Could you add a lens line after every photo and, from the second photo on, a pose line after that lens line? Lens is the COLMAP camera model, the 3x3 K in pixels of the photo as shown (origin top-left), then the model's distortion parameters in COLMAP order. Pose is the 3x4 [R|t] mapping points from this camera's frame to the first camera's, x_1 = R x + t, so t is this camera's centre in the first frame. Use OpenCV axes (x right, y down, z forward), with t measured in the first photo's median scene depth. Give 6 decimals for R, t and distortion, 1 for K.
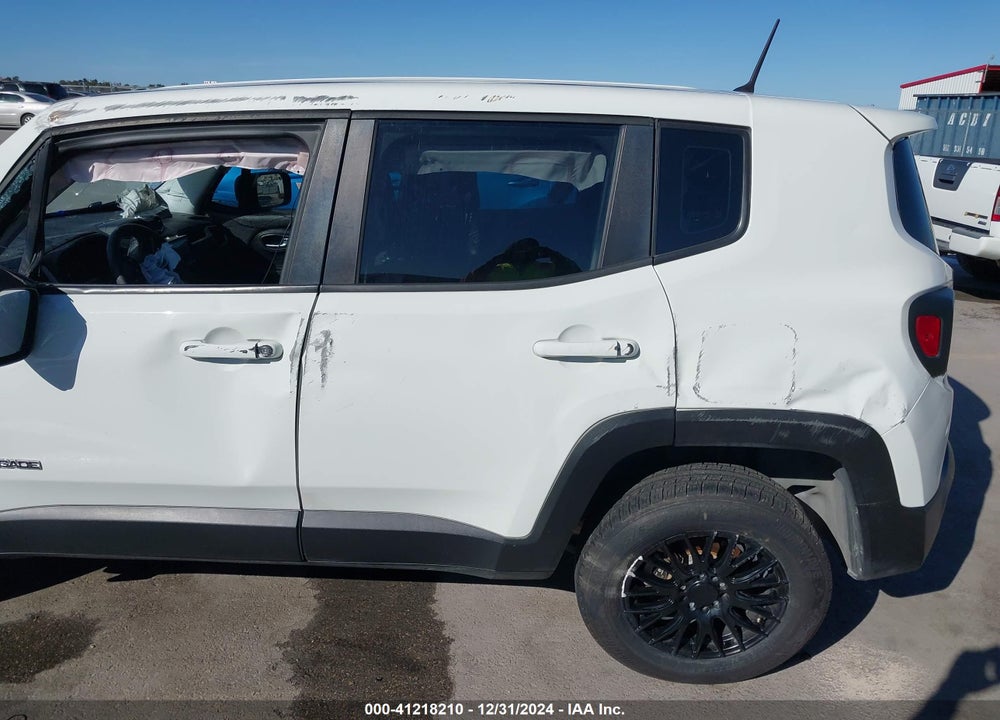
lens RADIAL K [[803.9, 0, 500.0], [0, 803.9, 360.0], [0, 0, 1]] dist [0.004054, -0.008513]
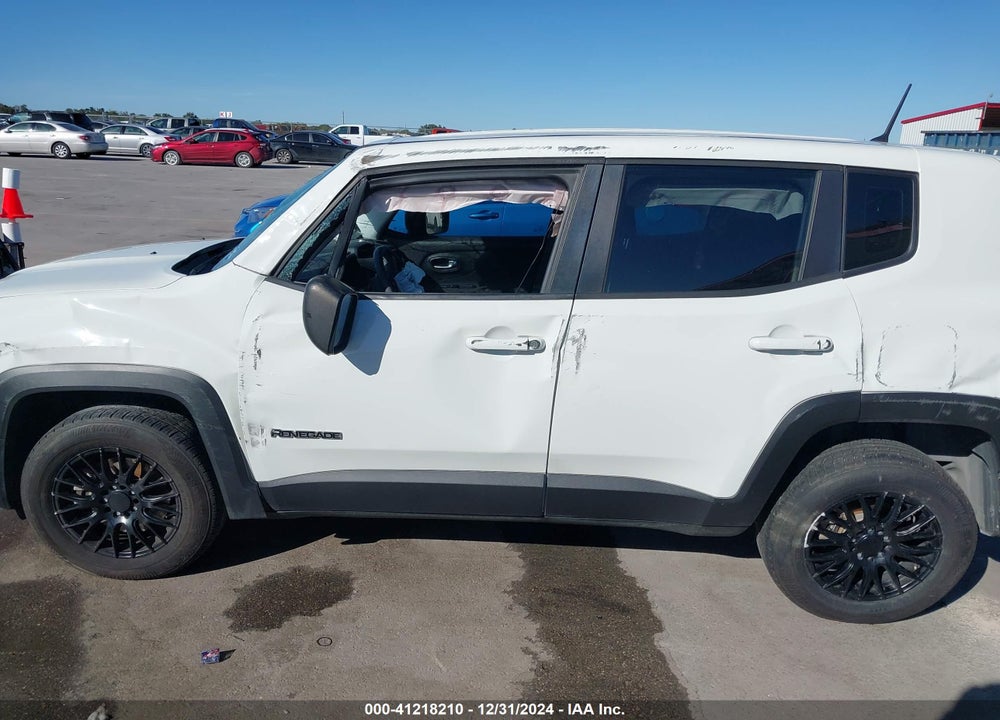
lens RADIAL K [[799.2, 0, 500.0], [0, 799.2, 360.0], [0, 0, 1]] dist [0.049207, -0.071071]
pose [[0.999966, 0.006716, 0.004686, -0.341704], [-0.006544, 0.999335, -0.035863, 0.057080], [-0.004924, 0.035831, 0.999346, -0.257254]]
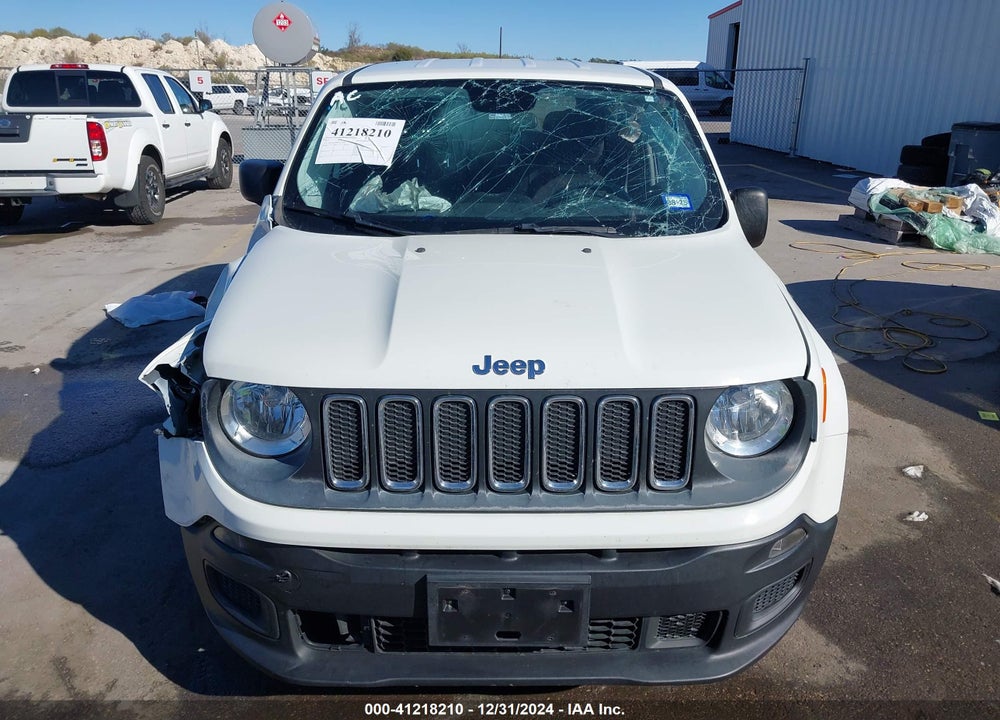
lens RADIAL K [[808.7, 0, 500.0], [0, 808.7, 360.0], [0, 0, 1]] dist [0.005413, 0.007579]
pose [[-0.084285, -0.350129, 0.932902, -2.046985], [0.294329, 0.885710, 0.359009, -0.490691], [-0.951980, 0.304839, 0.028401, 1.410137]]
